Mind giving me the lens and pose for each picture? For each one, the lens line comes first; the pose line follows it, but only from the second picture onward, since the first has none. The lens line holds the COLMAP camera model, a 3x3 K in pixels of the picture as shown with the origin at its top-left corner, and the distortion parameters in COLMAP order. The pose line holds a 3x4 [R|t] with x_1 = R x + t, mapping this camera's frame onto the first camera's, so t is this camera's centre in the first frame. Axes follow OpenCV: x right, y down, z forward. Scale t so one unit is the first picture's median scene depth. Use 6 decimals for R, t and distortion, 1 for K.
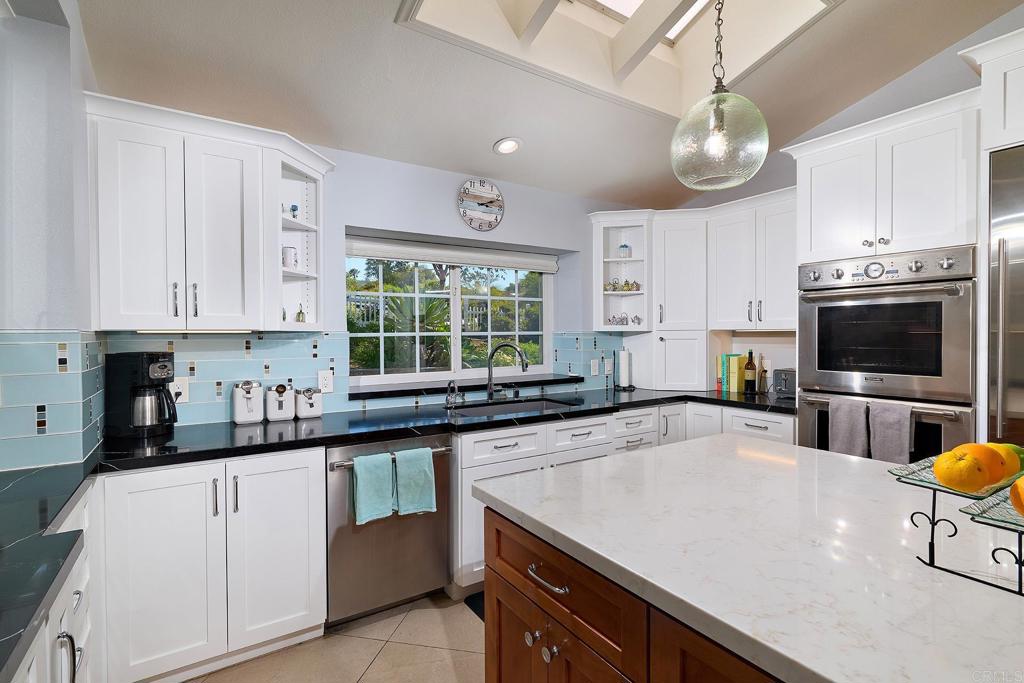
lens RADIAL K [[477.7, 0, 513.8], [0, 477.7, 338.4], [0, 0, 1]] dist [-0.002213, -0.000025]
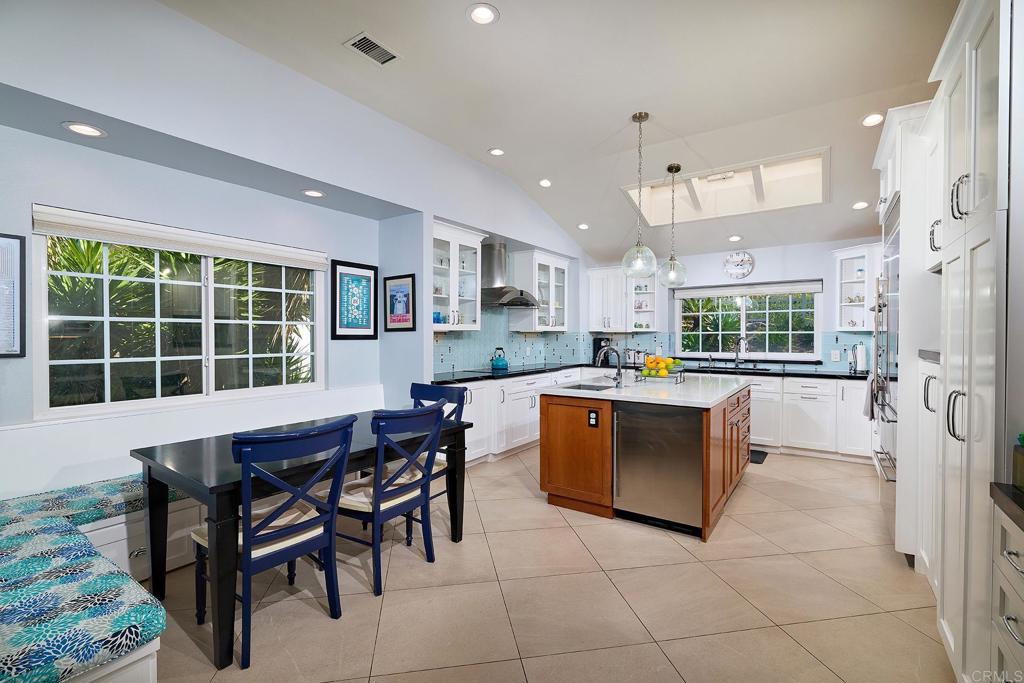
lens RADIAL K [[462.4, 0, 513.3], [0, 462.4, 340.4], [0, 0, 1]] dist [-0.000307, -0.000011]
pose [[0.373460, 0.018488, -0.927462, 1.723053], [-0.010364, 0.999822, 0.015757, 0.000909], [0.927589, 0.003728, 0.373585, -0.686330]]
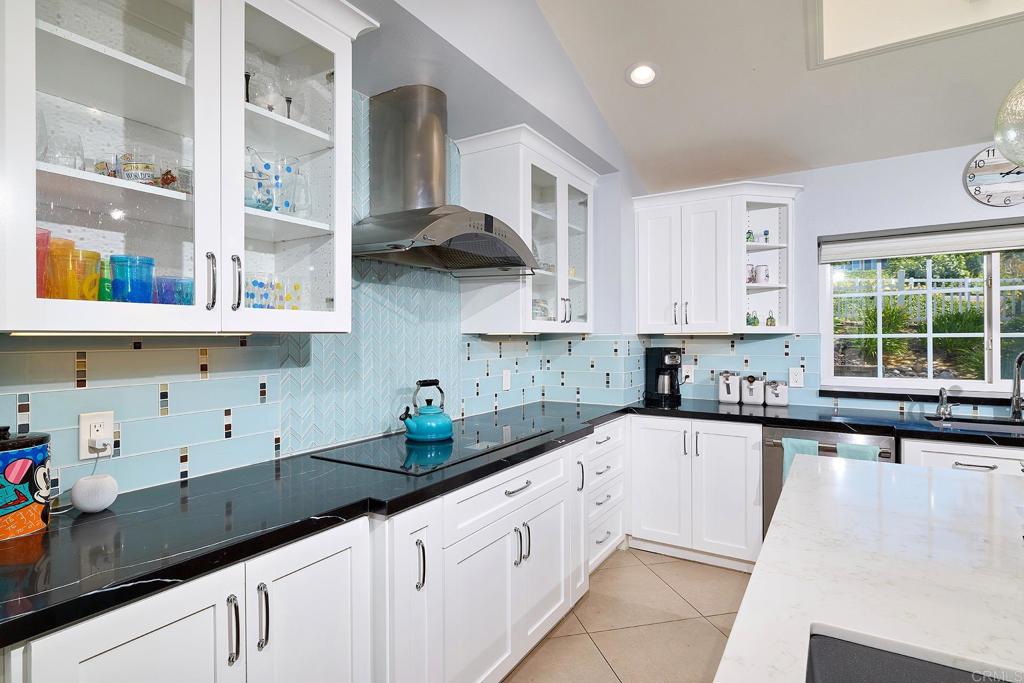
lens RADIAL K [[527.2, 0, 513.7], [0, 527.2, 339.9], [0, 0, 1]] dist [0.002846, 0.000738]
pose [[0.421511, 0.009769, -0.906770, 0.503856], [-0.005939, 0.999950, 0.008012, -0.005547], [0.906804, 0.002009, 0.421548, -0.158538]]
